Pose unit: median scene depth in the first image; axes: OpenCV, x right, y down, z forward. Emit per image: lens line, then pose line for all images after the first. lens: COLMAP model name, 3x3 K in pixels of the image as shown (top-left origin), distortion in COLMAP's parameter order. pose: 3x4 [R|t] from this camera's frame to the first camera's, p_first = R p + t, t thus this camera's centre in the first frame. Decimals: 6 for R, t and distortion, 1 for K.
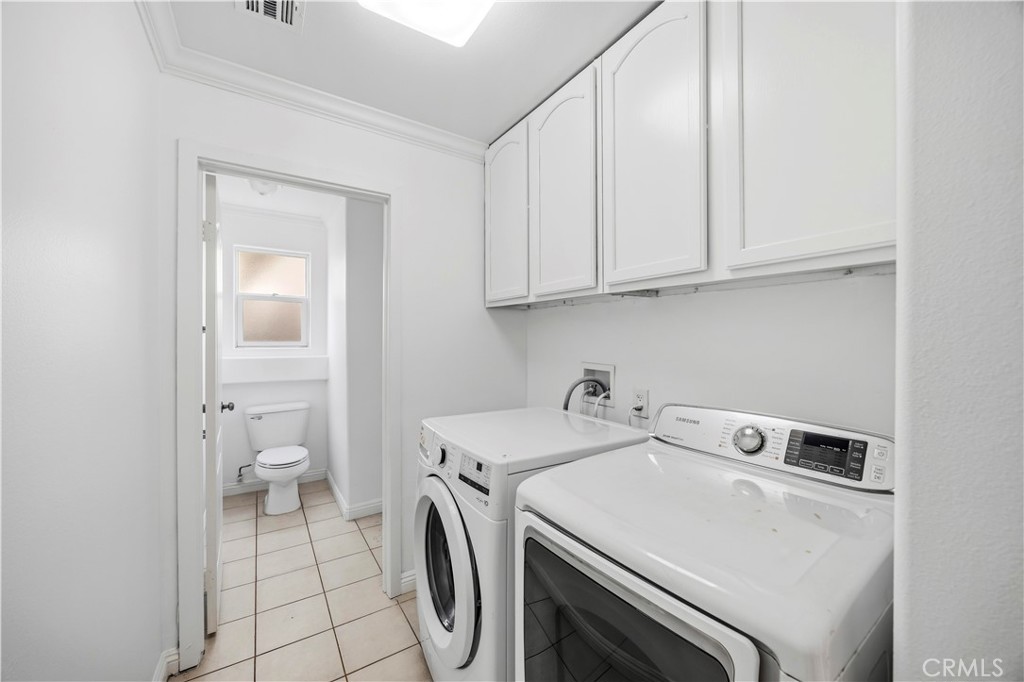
lens RADIAL K [[384.6, 0, 515.5], [0, 384.6, 342.1], [0, 0, 1]] dist [-0.001474, 0.000067]
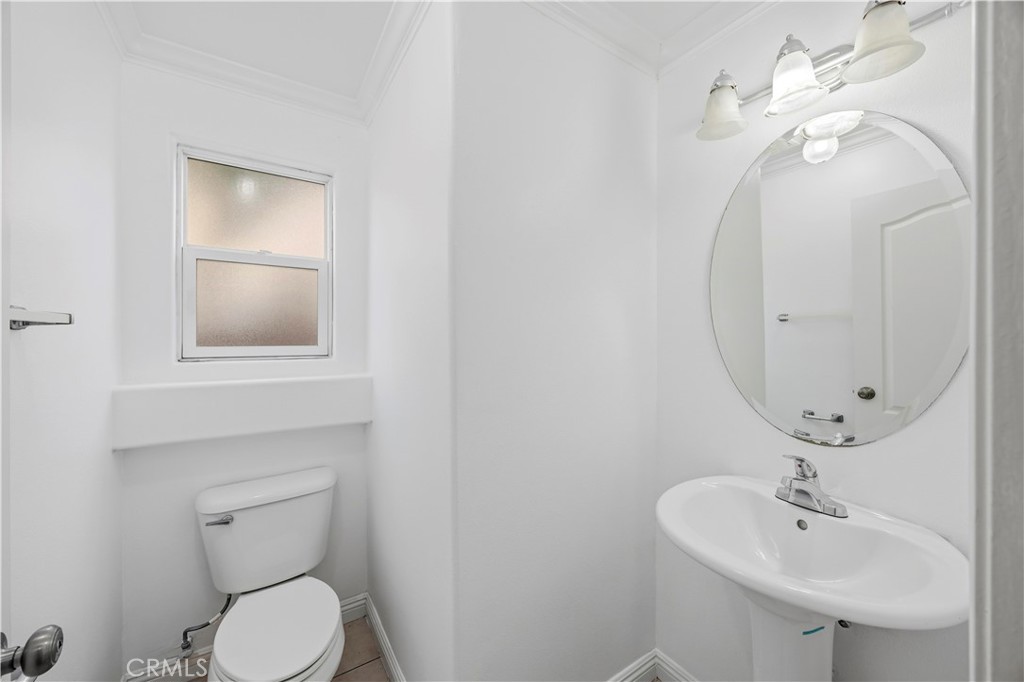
lens RADIAL K [[384.6, 0, 509.5], [0, 384.6, 337.3], [0, 0, 1]] dist [-0.001474, 0.000067]
pose [[0.999885, -0.007368, -0.013262, -0.311581], [0.007220, 0.999912, -0.011165, -0.006343], [0.013344, 0.011068, 0.999850, 0.521905]]
